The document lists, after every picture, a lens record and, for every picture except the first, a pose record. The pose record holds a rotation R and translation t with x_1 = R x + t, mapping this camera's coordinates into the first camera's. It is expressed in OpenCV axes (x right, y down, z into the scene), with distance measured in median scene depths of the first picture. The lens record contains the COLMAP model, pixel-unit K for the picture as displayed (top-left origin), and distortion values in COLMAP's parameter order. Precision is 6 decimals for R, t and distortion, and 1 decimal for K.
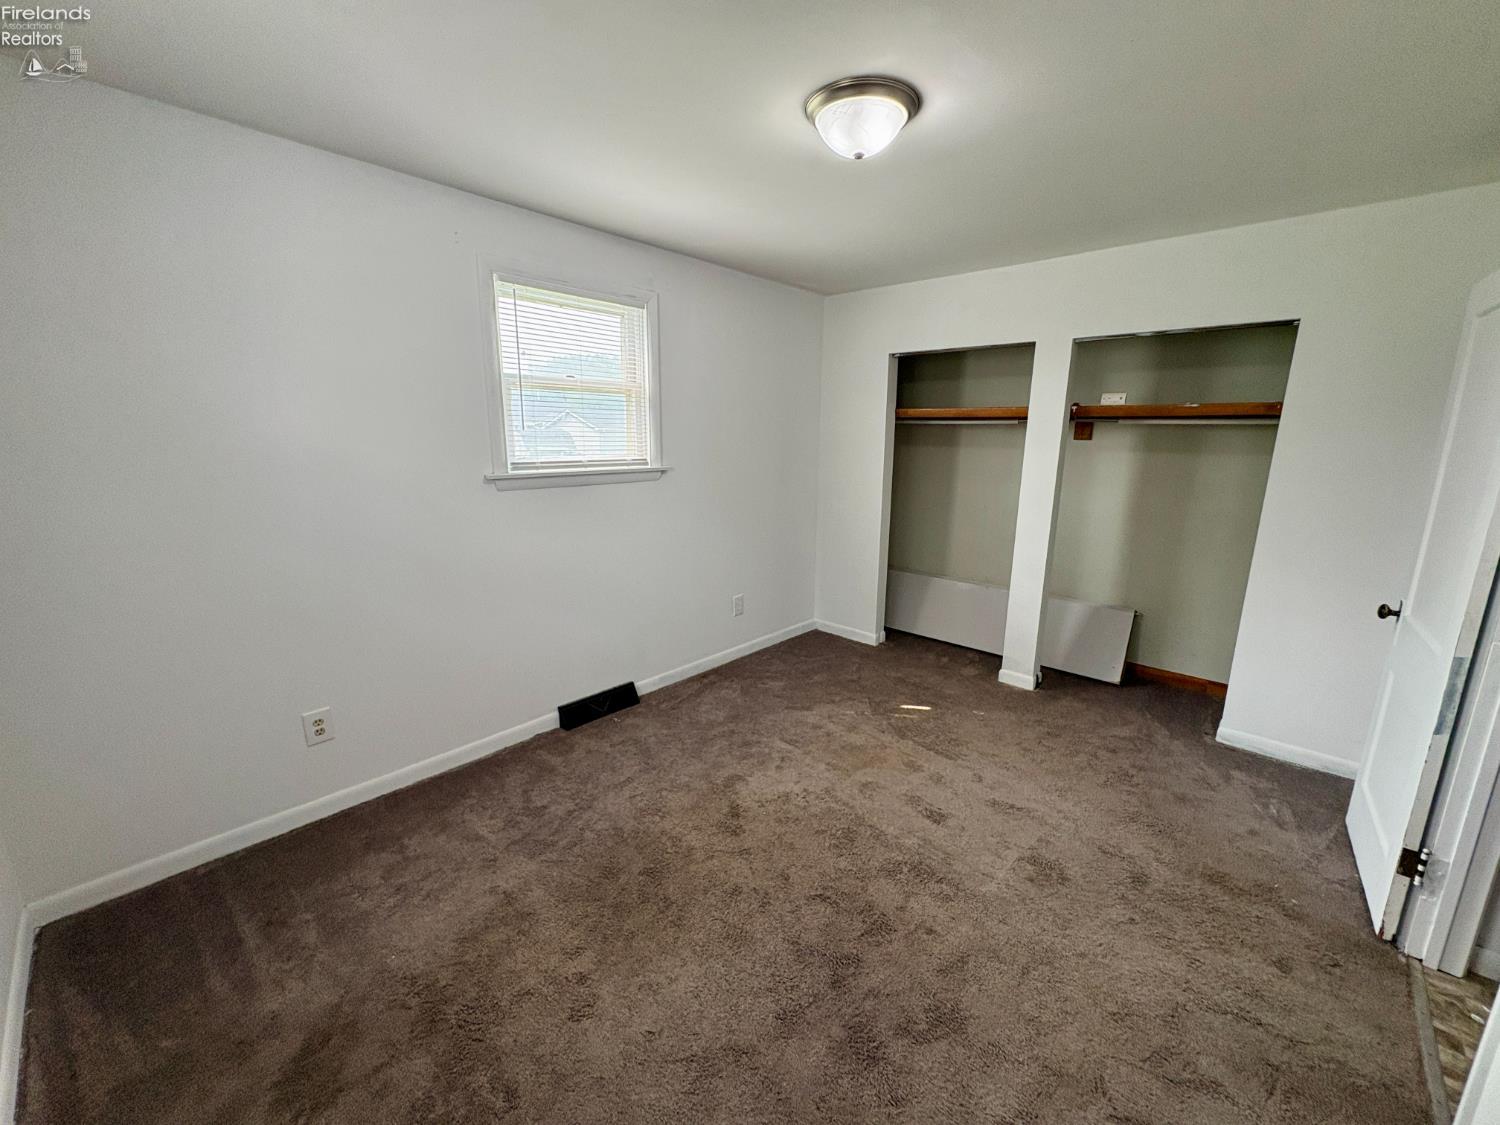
lens RADIAL K [[599.7, 0, 750.0], [0, 599.7, 562.5], [0, 0, 1]] dist [0.000050, 0.000055]
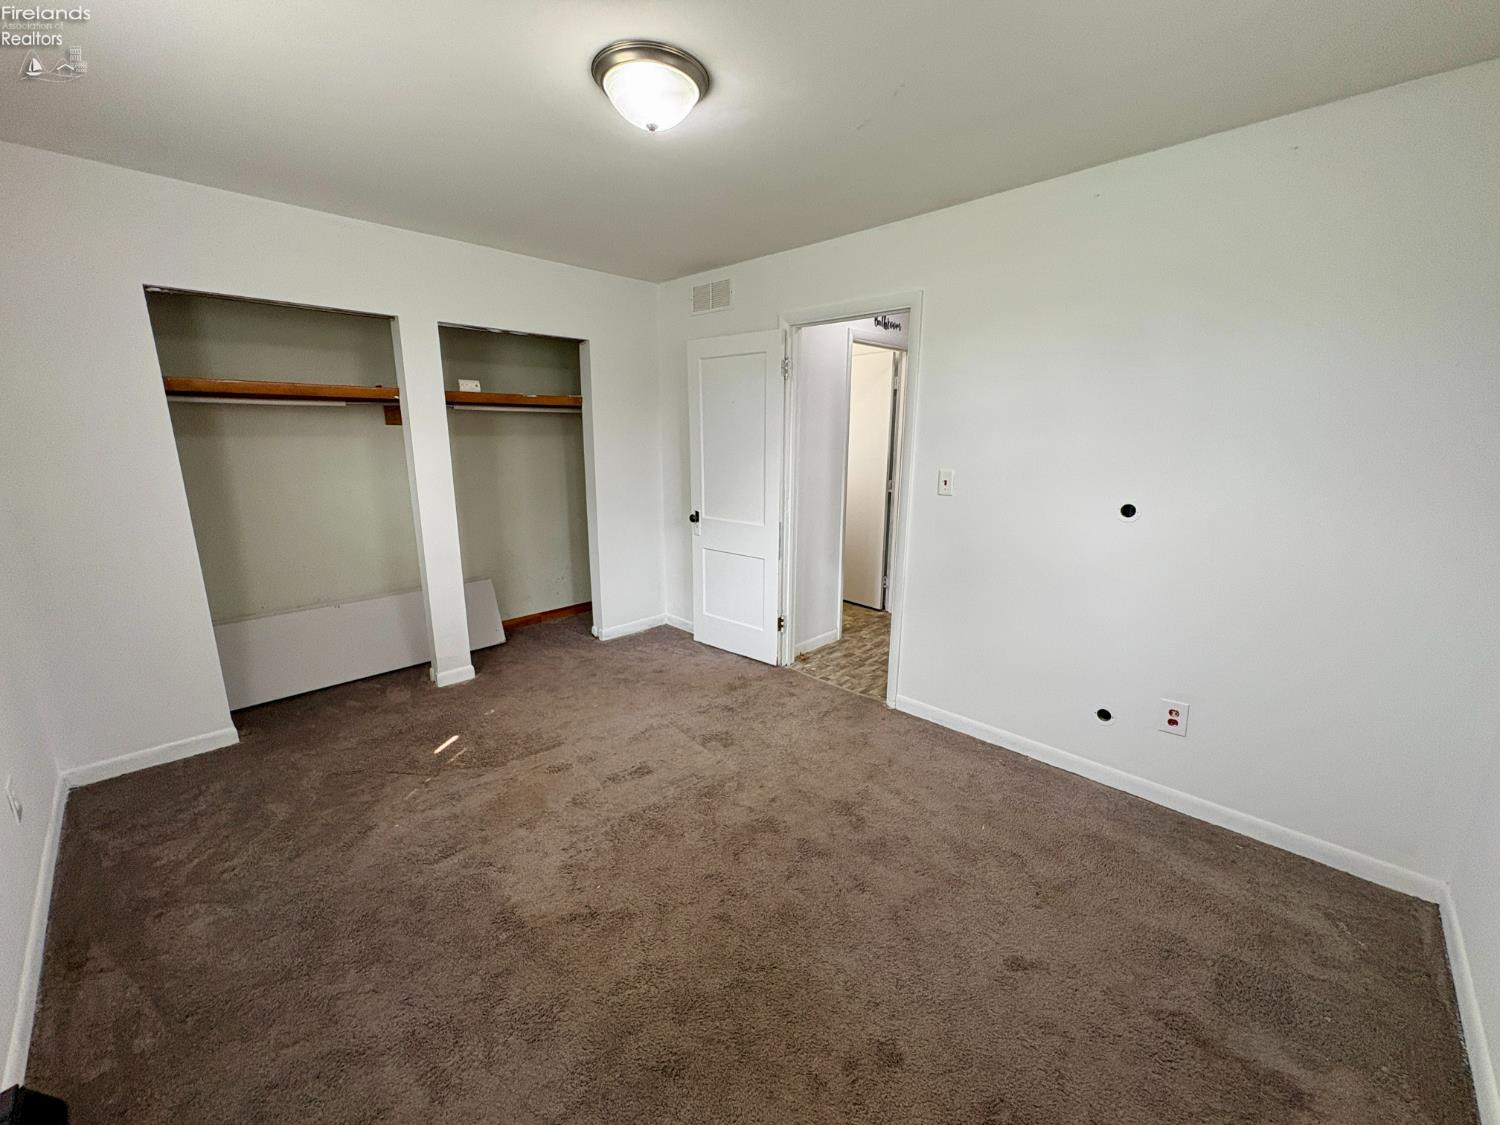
lens RADIAL K [[604.3, 0, 750.4], [0, 604.3, 556.9], [0, 0, 1]] dist [-0.000189, -0.000198]
pose [[0.027207, -0.218890, 0.975370, -0.535651], [0.207900, 0.955635, 0.208662, -0.108768], [-0.977772, 0.197103, 0.071507, 0.524108]]
